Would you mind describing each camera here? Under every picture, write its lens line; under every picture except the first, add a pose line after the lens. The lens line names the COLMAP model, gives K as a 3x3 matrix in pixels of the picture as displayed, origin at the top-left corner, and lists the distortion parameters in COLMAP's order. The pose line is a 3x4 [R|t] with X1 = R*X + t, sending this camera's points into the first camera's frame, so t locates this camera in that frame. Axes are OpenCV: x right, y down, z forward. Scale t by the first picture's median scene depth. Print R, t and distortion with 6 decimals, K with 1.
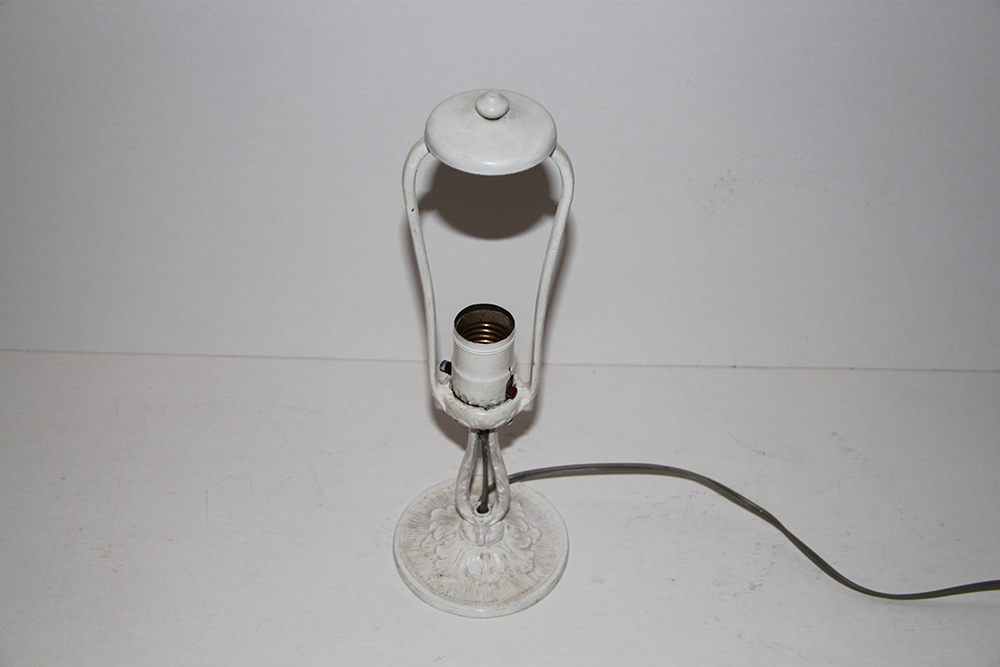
lens RADIAL K [[1472.1, 0, 505.0], [0, 1472.1, 340.2], [0, 0, 1]] dist [0.081815, 0.000000]
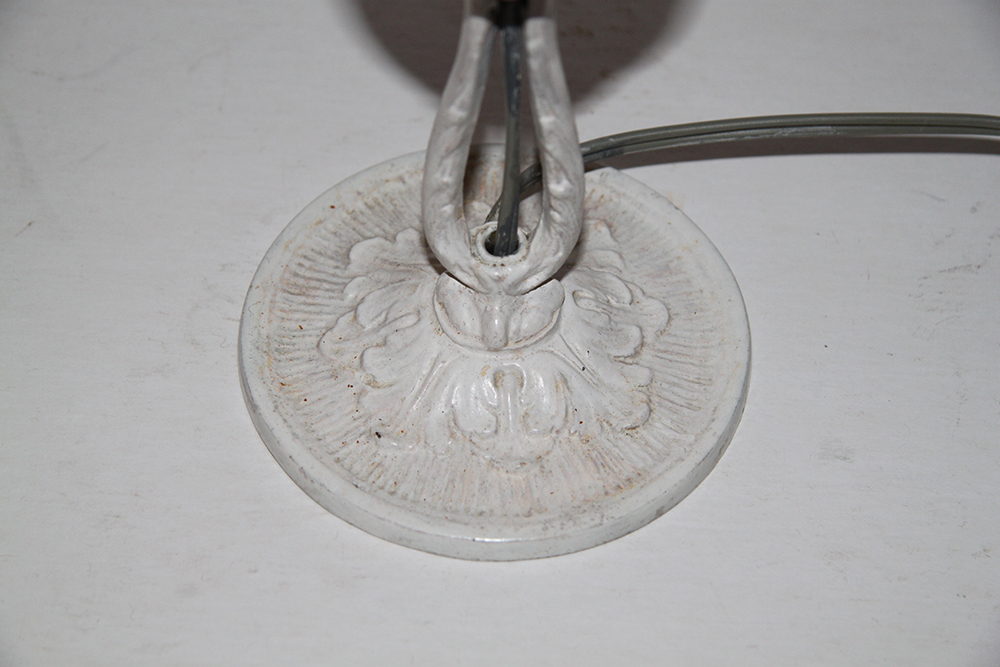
lens RADIAL K [[3213.1, 0, 501.0], [0, 3213.1, 335.5], [0, 0, 1]] dist [0.172757, 0.000000]
pose [[0.999910, 0.010934, -0.007800, -0.009234], [-0.009680, 0.989253, 0.145892, 0.027695], [0.009312, -0.145803, 0.989270, 0.264615]]
